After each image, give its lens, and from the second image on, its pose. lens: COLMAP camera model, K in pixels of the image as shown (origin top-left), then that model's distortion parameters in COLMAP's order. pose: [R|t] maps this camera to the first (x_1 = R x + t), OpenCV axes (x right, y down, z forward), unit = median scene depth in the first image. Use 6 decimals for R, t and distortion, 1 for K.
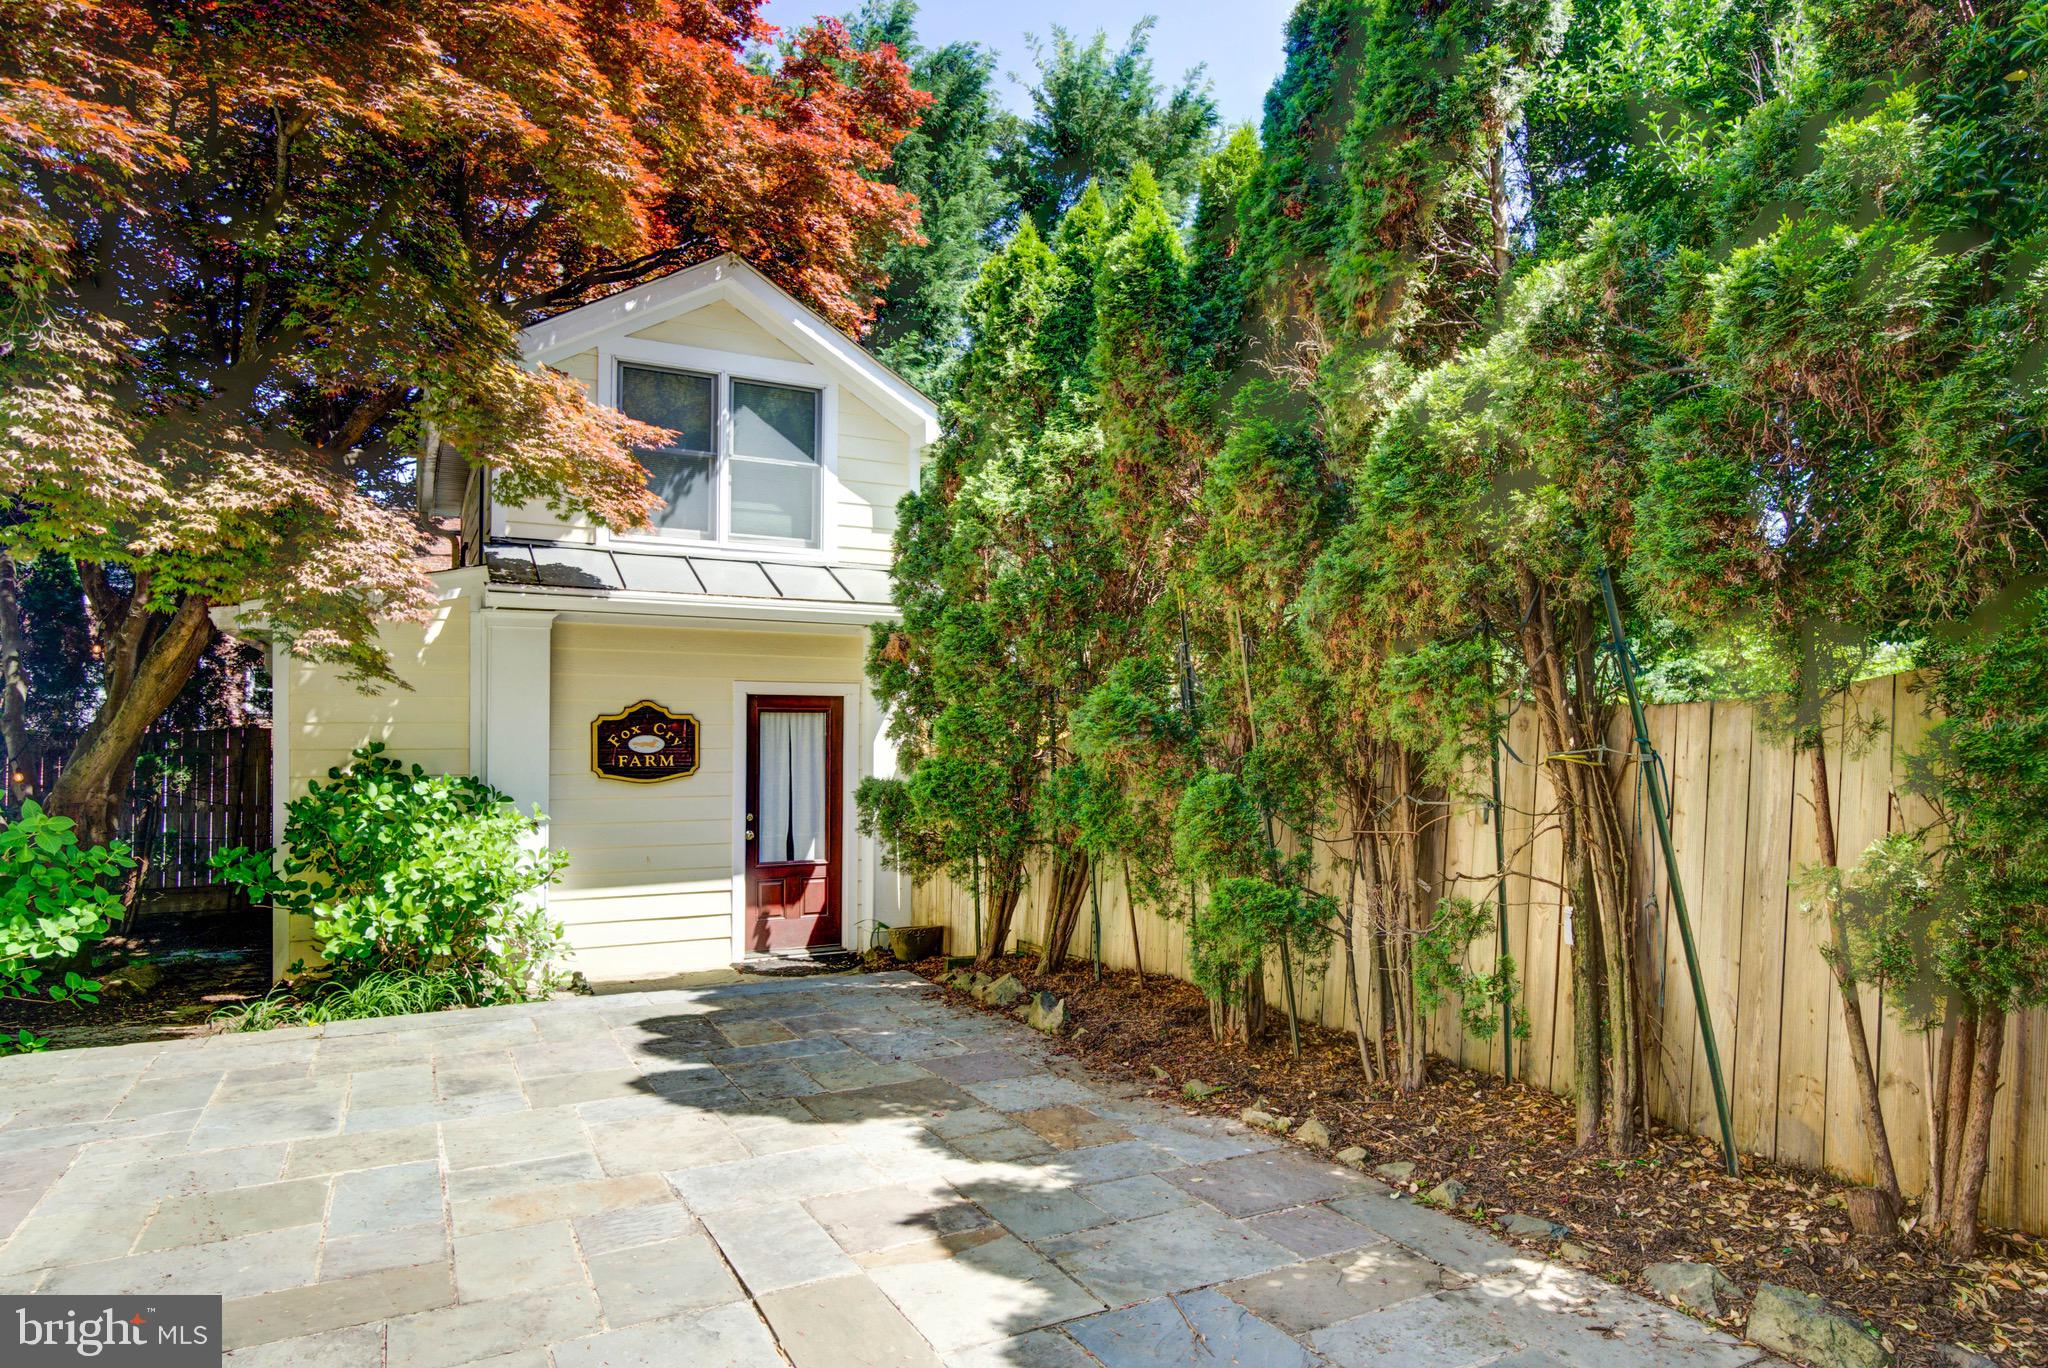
lens RADIAL K [[1184.6, 0, 1061.7], [0, 1184.6, 725.8], [0, 0, 1]] dist [-0.012999, 0.007783]
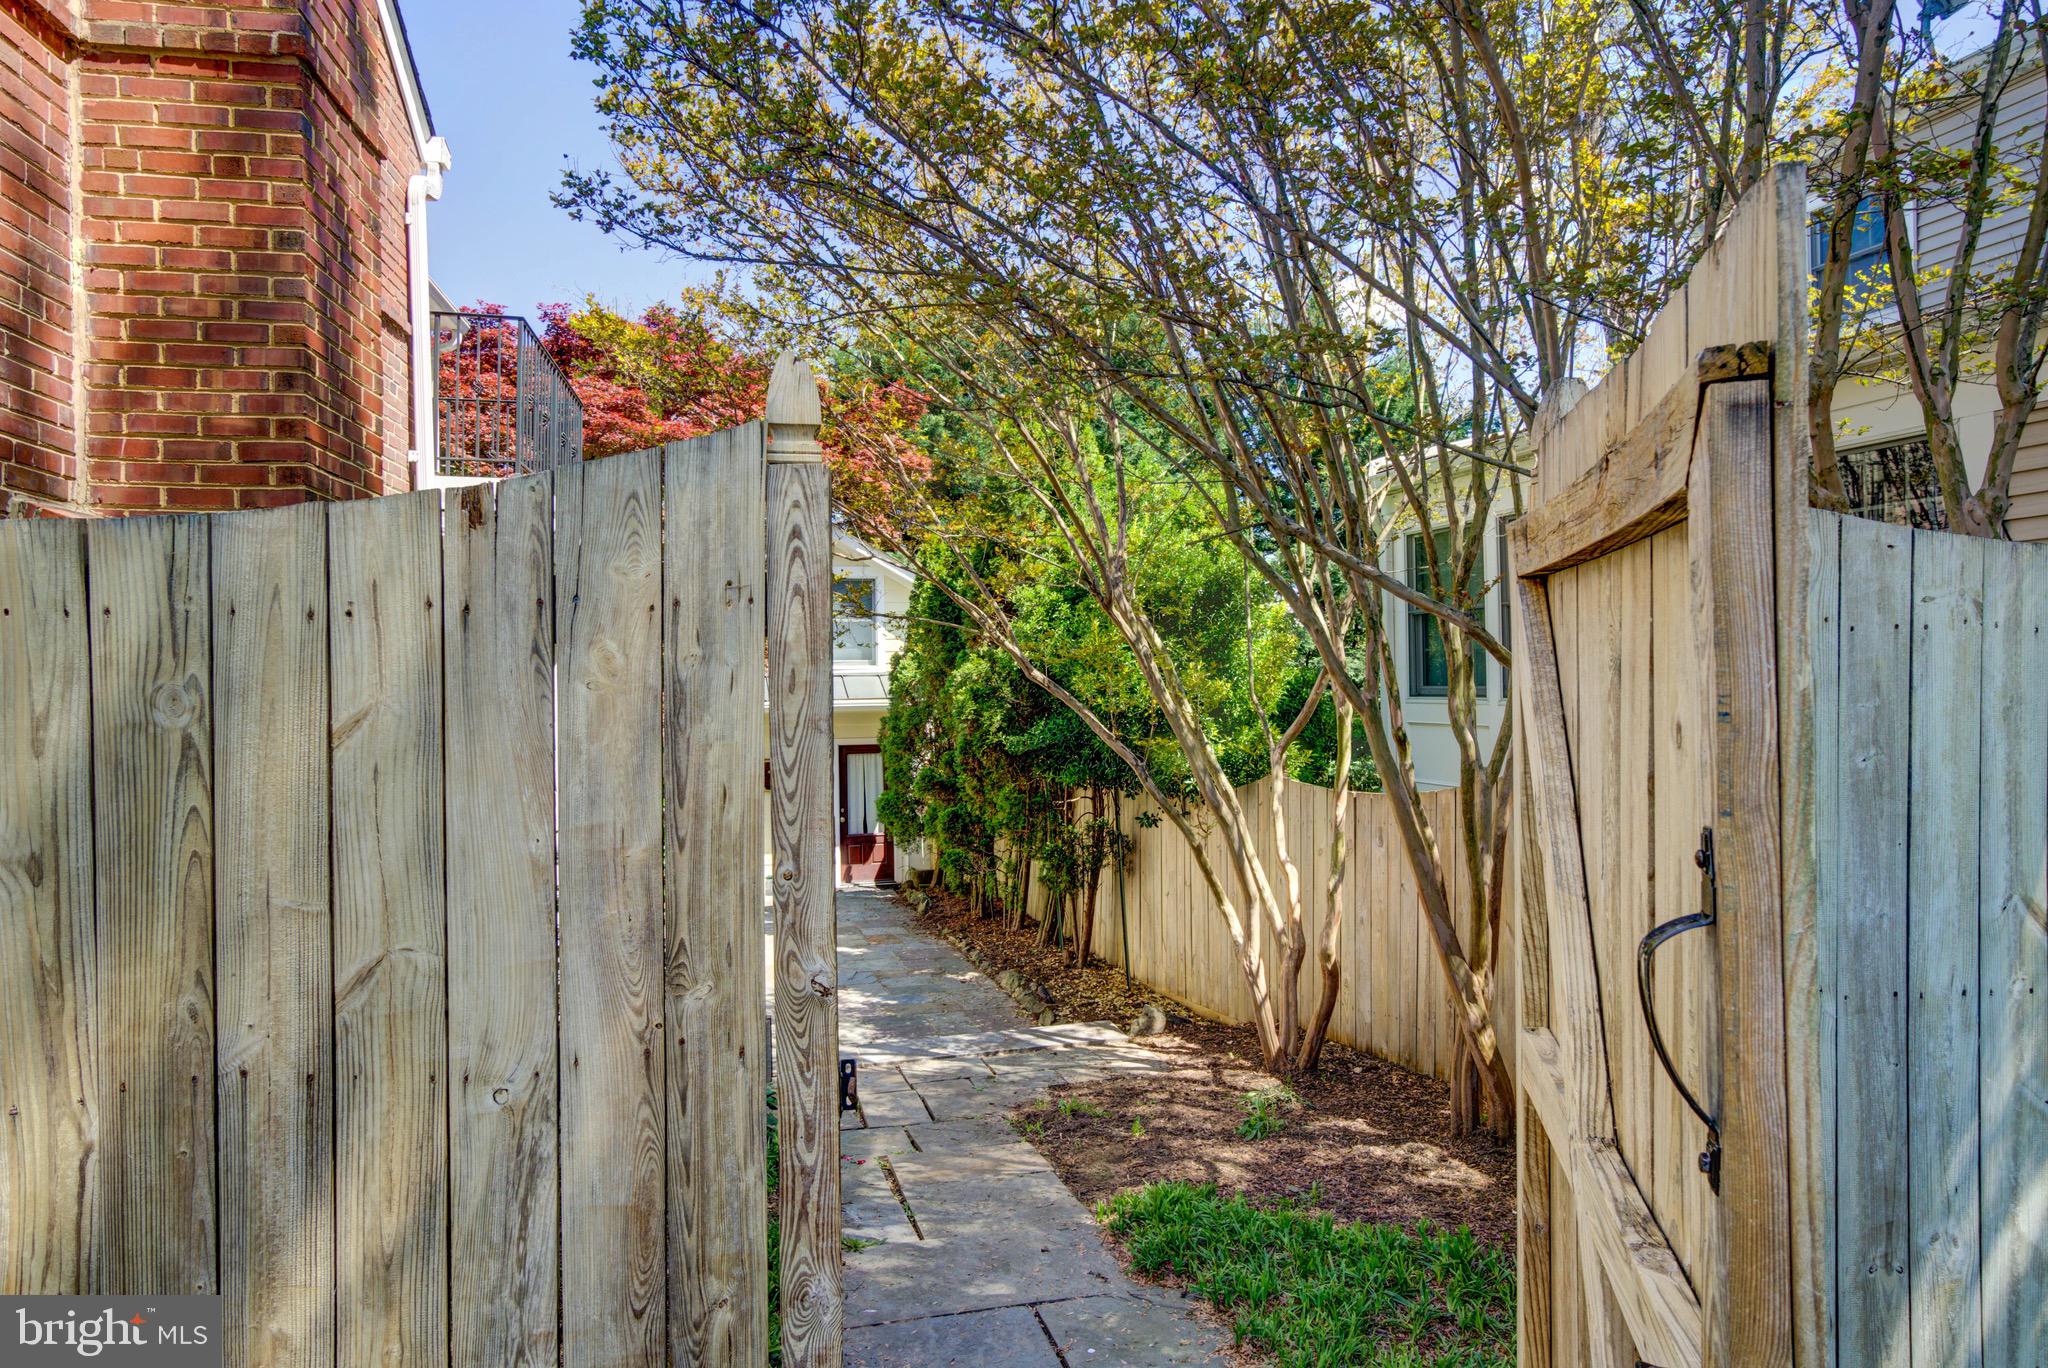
lens RADIAL K [[1184.6, 0, 1060.3], [0, 1184.6, 664.2], [0, 0, 1]] dist [-0.012999, 0.007783]
pose [[0.975577, -0.022683, -0.218485, 0.585261], [0.019125, 0.999648, -0.018383, -0.137189], [0.218825, 0.013755, 0.975667, -0.908013]]
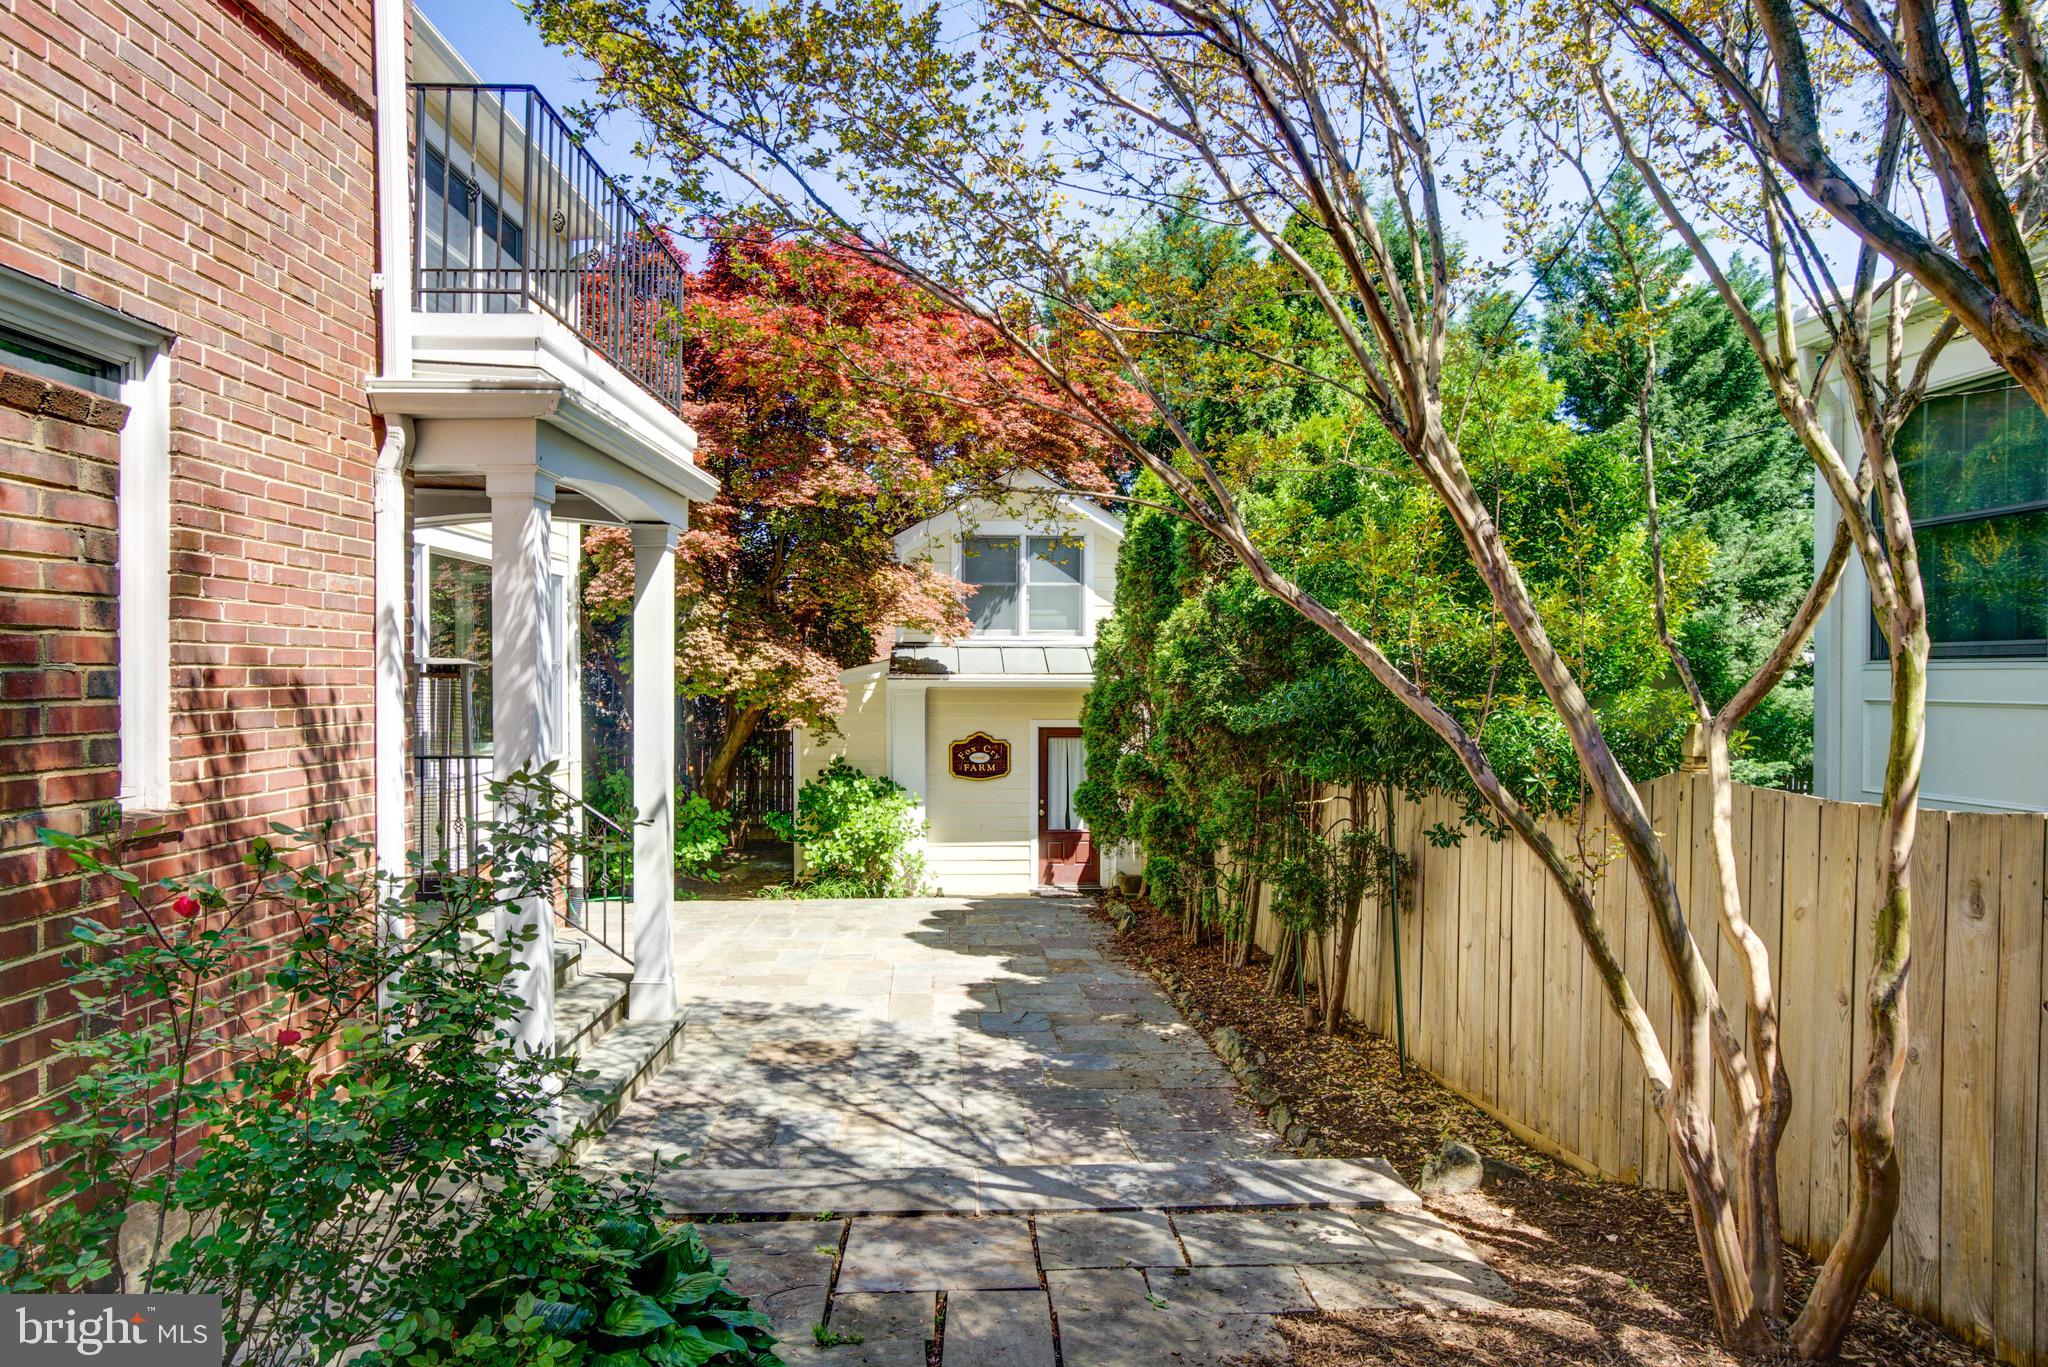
lens RADIAL K [[1184.6, 0, 998.7], [0, 1184.6, 709.5], [0, 0, 1]] dist [-0.012999, 0.007783]
pose [[0.891566, 0.006188, -0.452848, 0.501107], [0.004209, 0.999750, 0.021949, -0.103430], [0.452871, -0.021475, 0.891317, -0.562308]]
